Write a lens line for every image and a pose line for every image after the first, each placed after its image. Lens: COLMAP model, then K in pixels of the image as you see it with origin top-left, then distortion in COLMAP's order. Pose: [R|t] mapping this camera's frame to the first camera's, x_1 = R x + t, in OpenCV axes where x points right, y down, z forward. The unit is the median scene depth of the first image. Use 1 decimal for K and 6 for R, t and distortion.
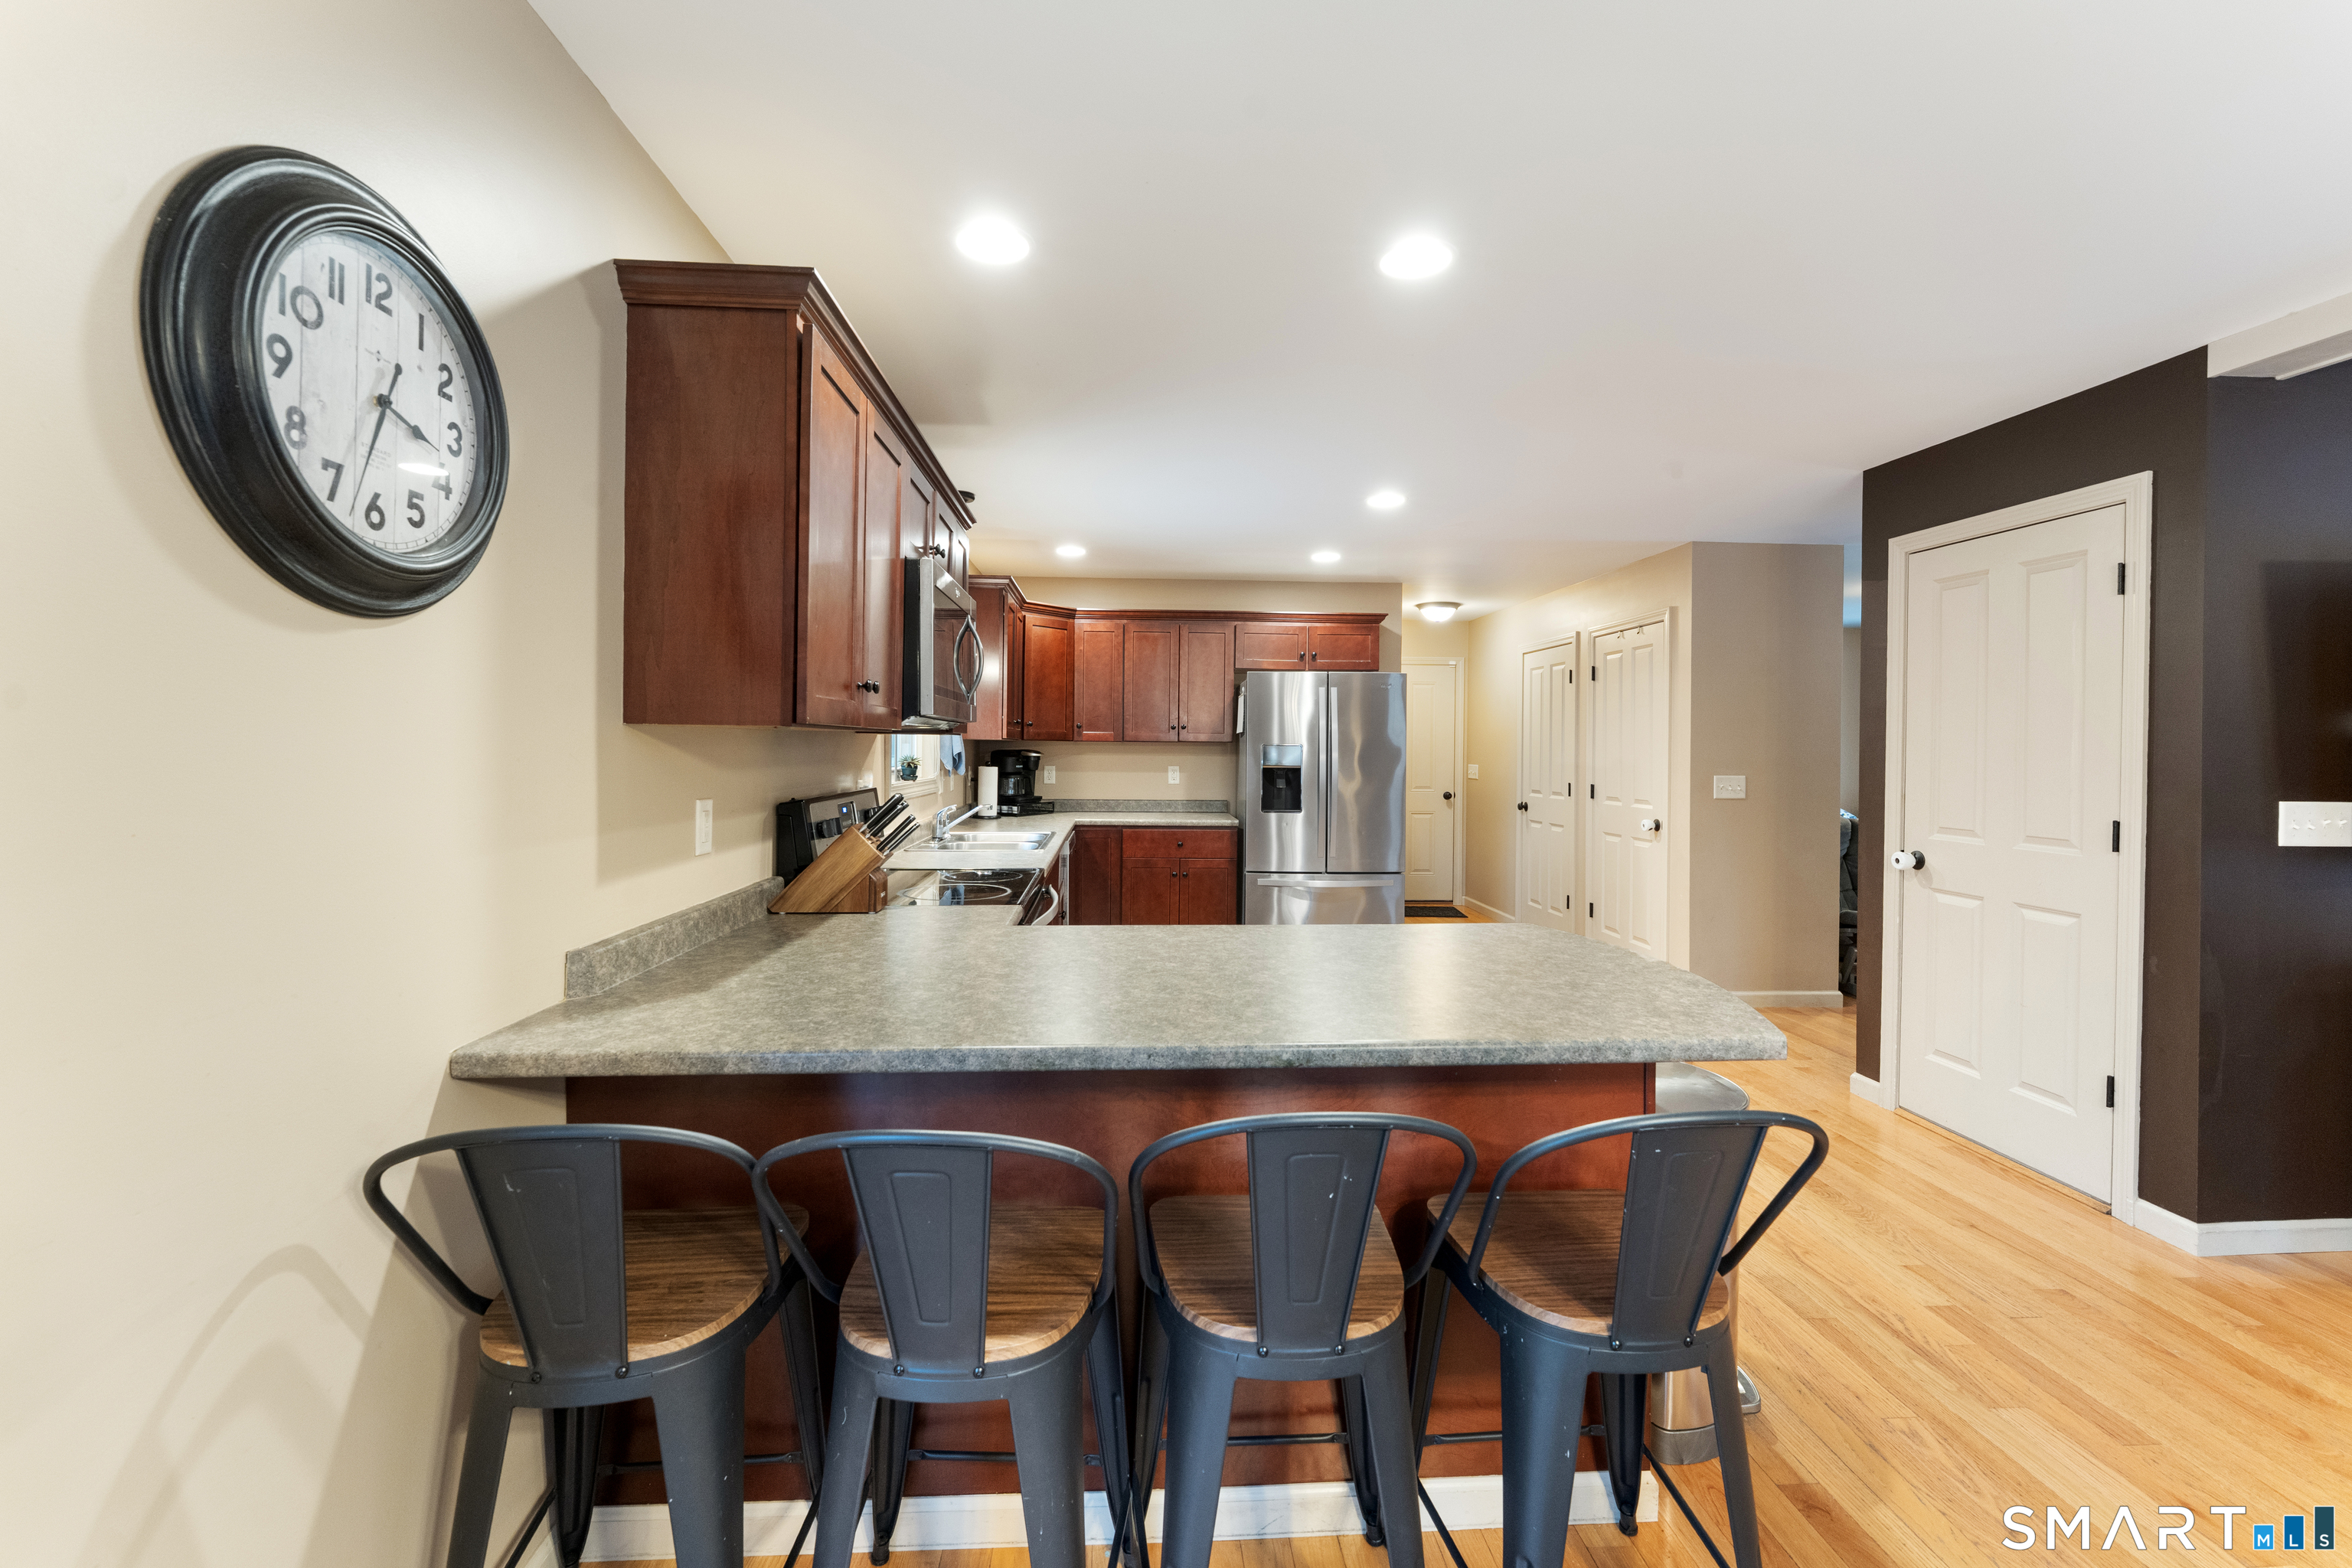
lens RADIAL K [[946.8, 0, 1188.8], [0, 946.8, 750.3], [0, 0, 1]] dist [0.000103, -0.000428]
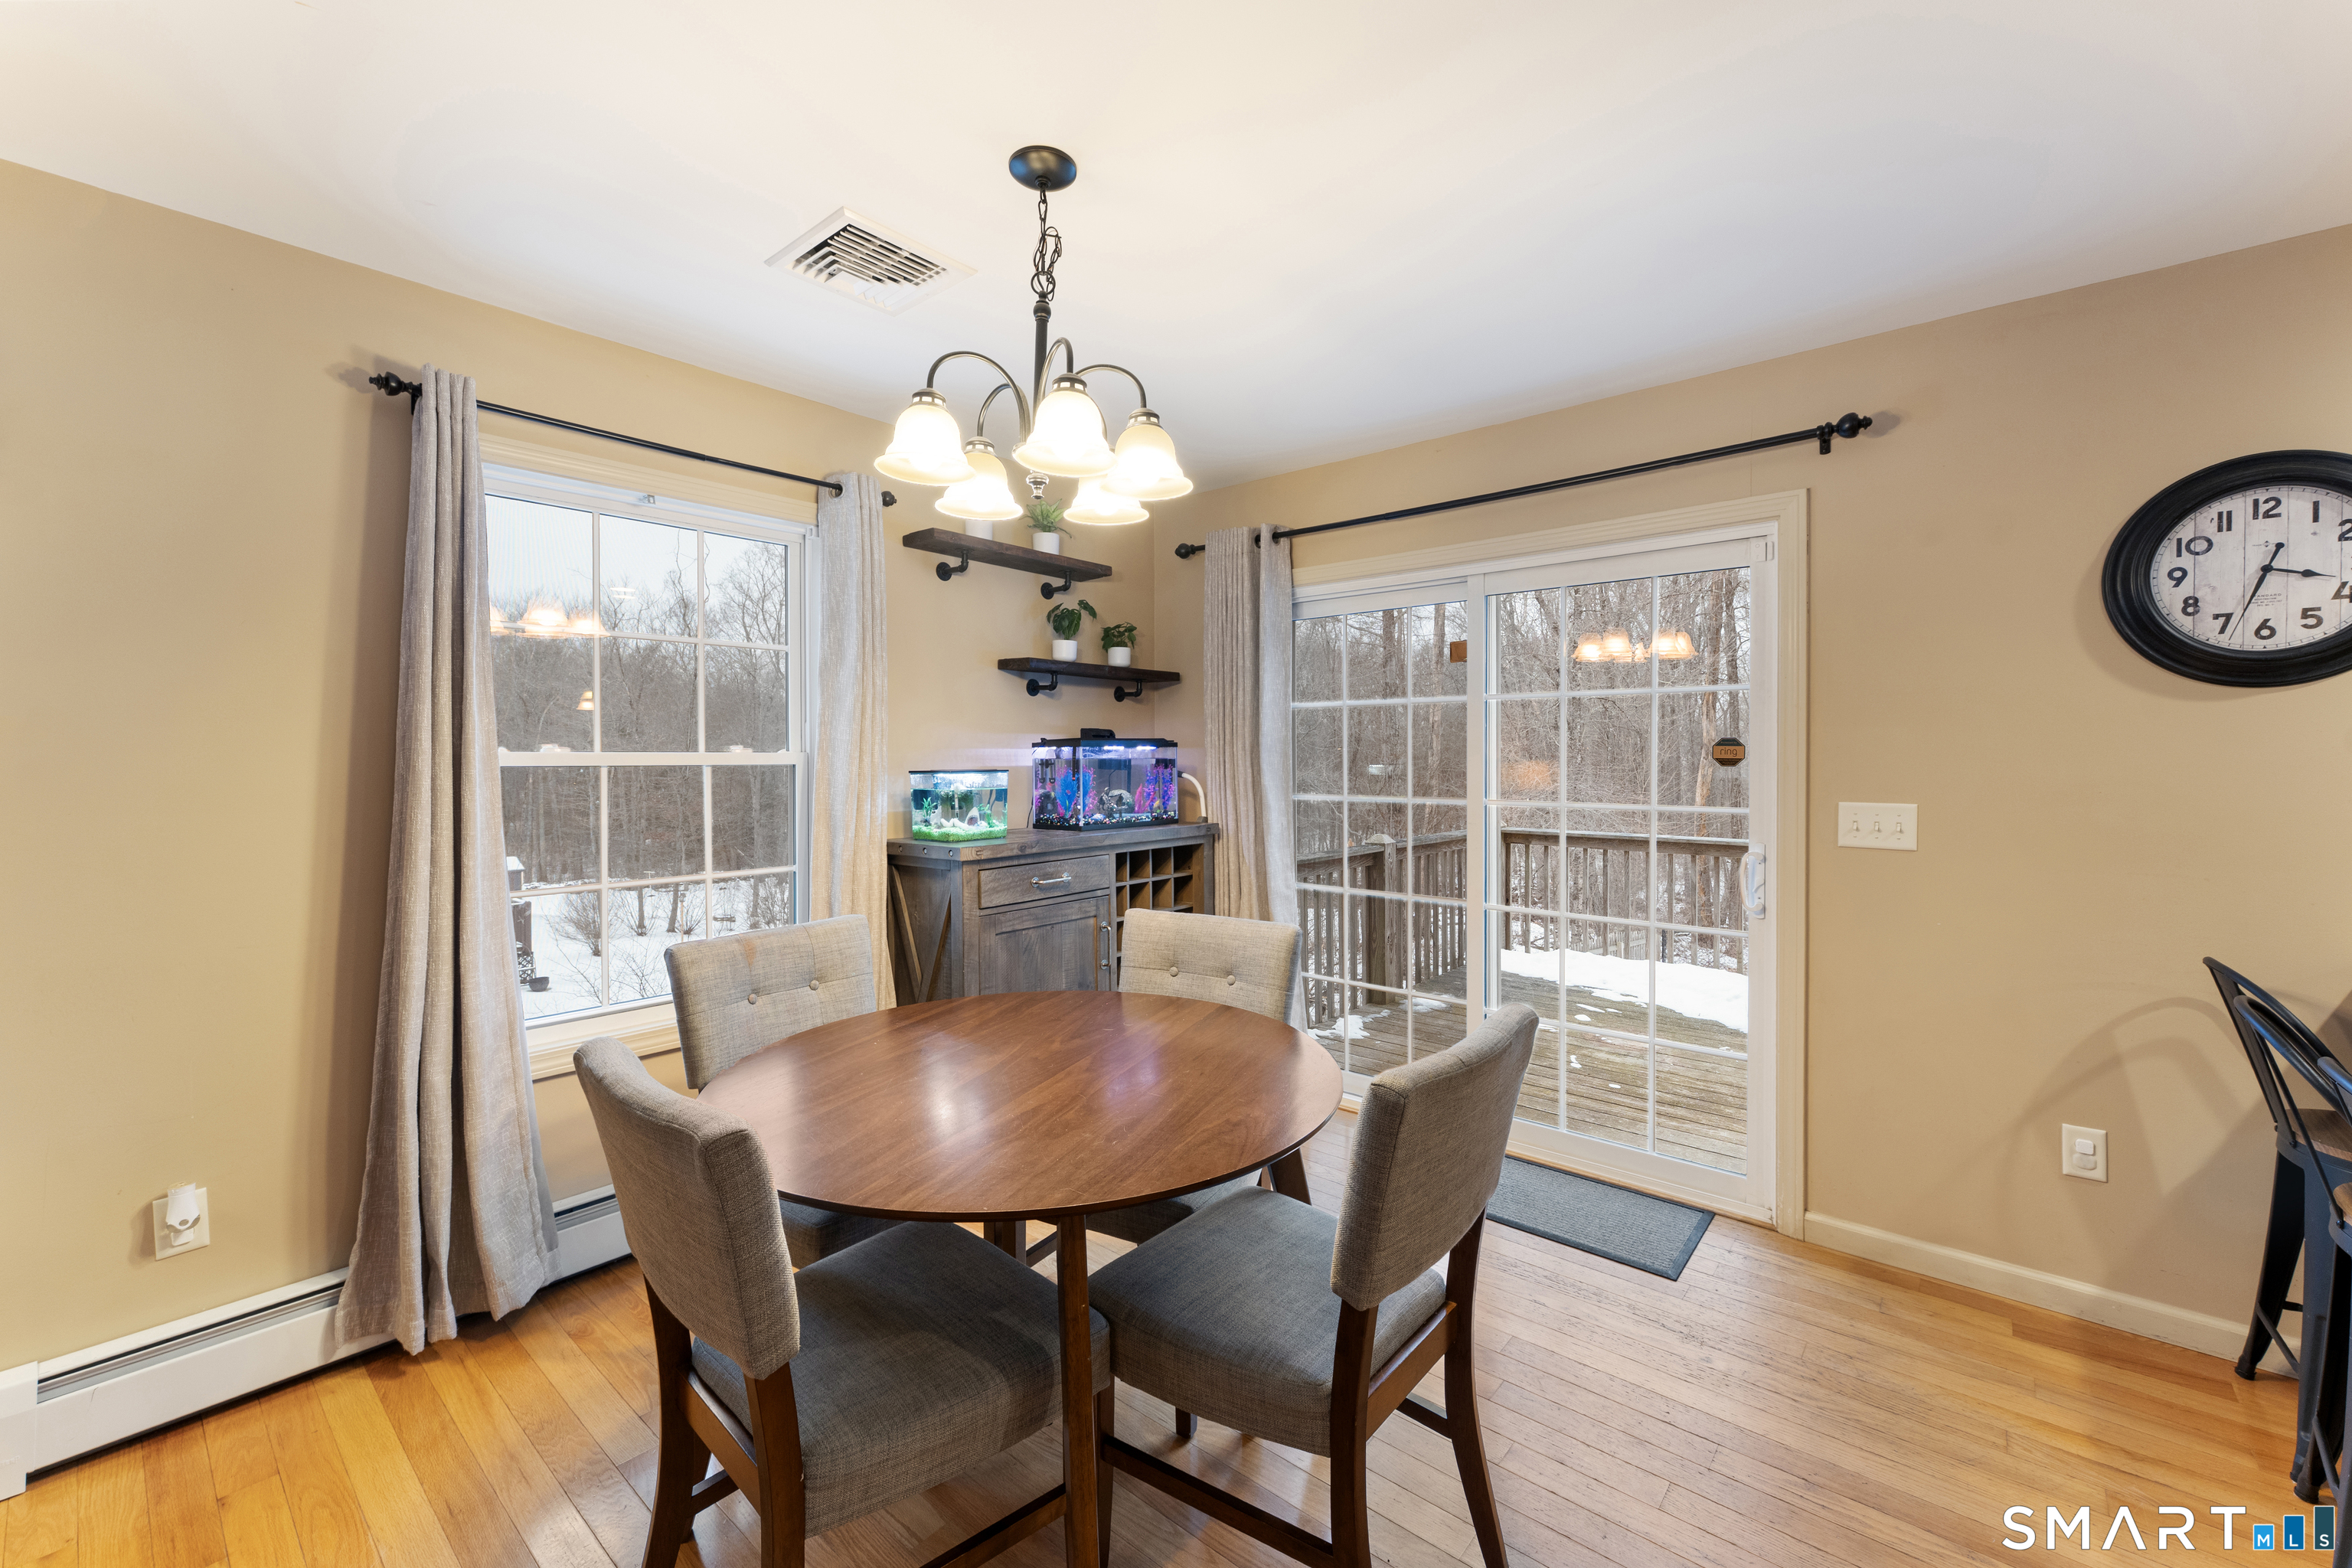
lens RADIAL K [[946.8, 0, 1178.1], [0, 946.8, 761.5], [0, 0, 1]] dist [0.000103, -0.000428]
pose [[-0.697096, -0.004833, -0.716962, 1.940141], [-0.005144, 0.999985, -0.001739, 0.017293], [0.716960, 0.002476, -0.697110, 0.779122]]
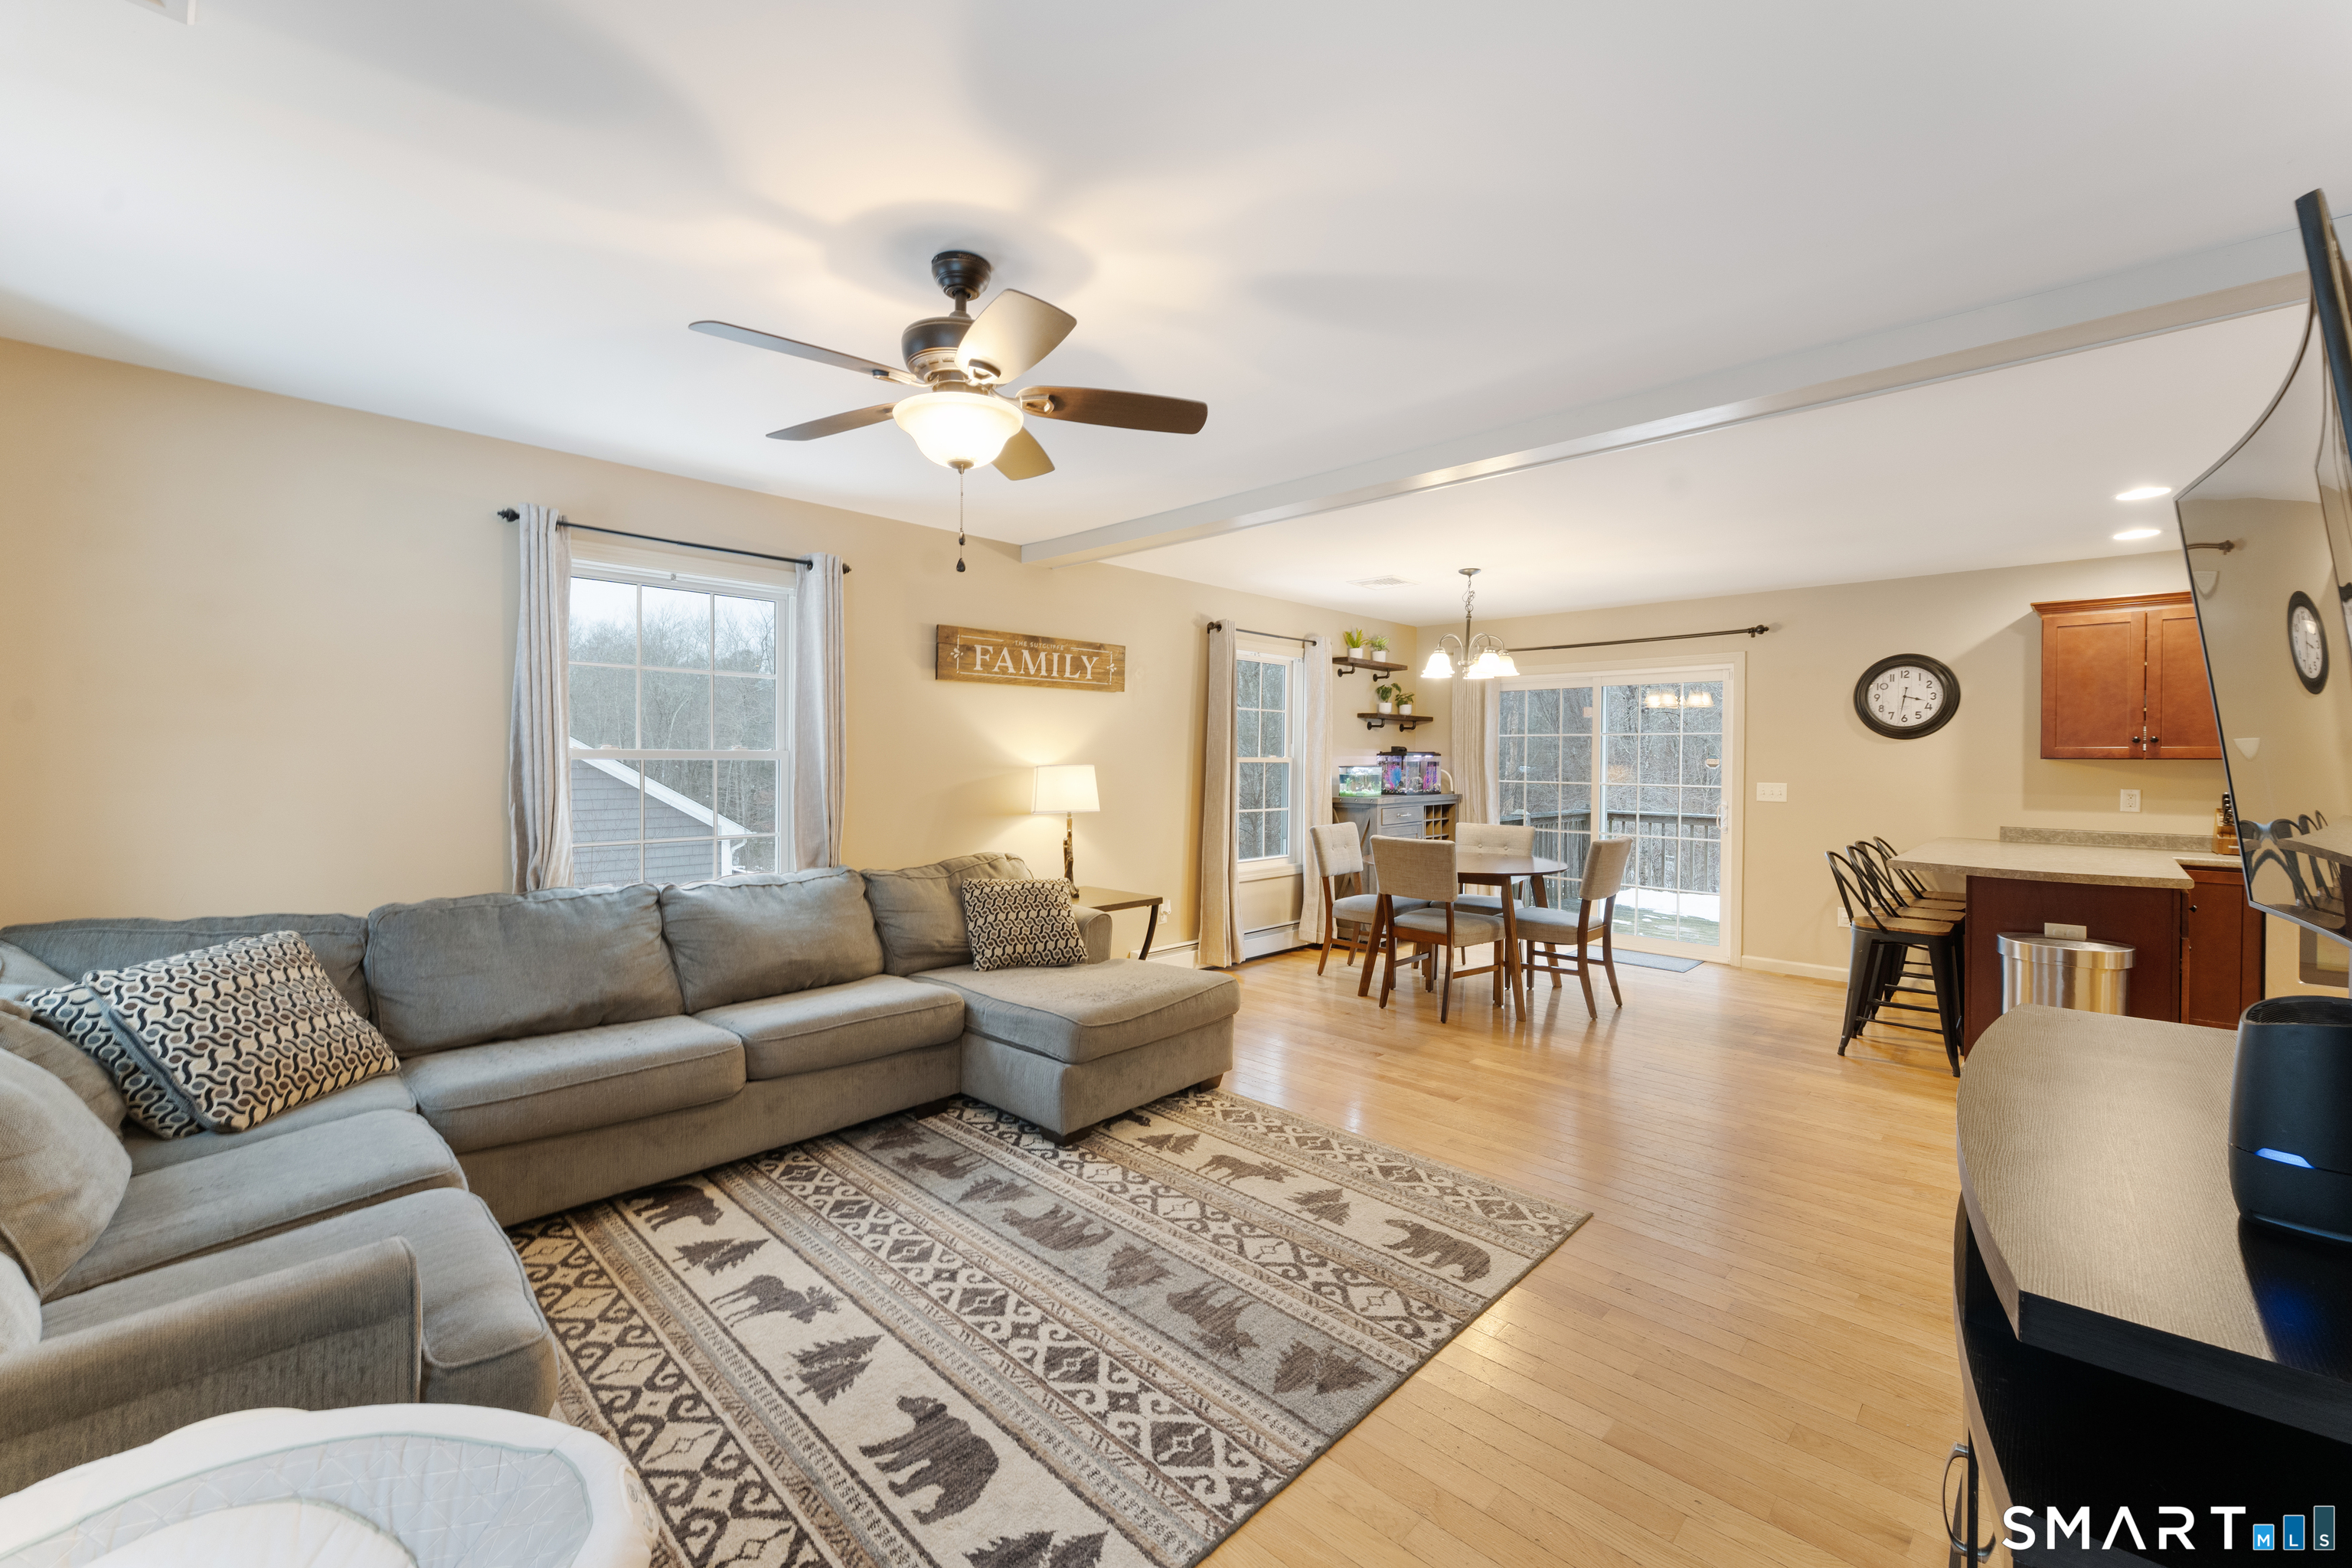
lens RADIAL K [[946.8, 0, 1175.2], [0, 946.8, 767.1], [0, 0, 1]] dist [0.000103, -0.000428]
pose [[-0.740505, -0.009559, -0.671983, 5.419829], [-0.015237, 0.999881, 0.002567, 0.050389], [0.671878, 0.012140, -0.740563, 2.147411]]
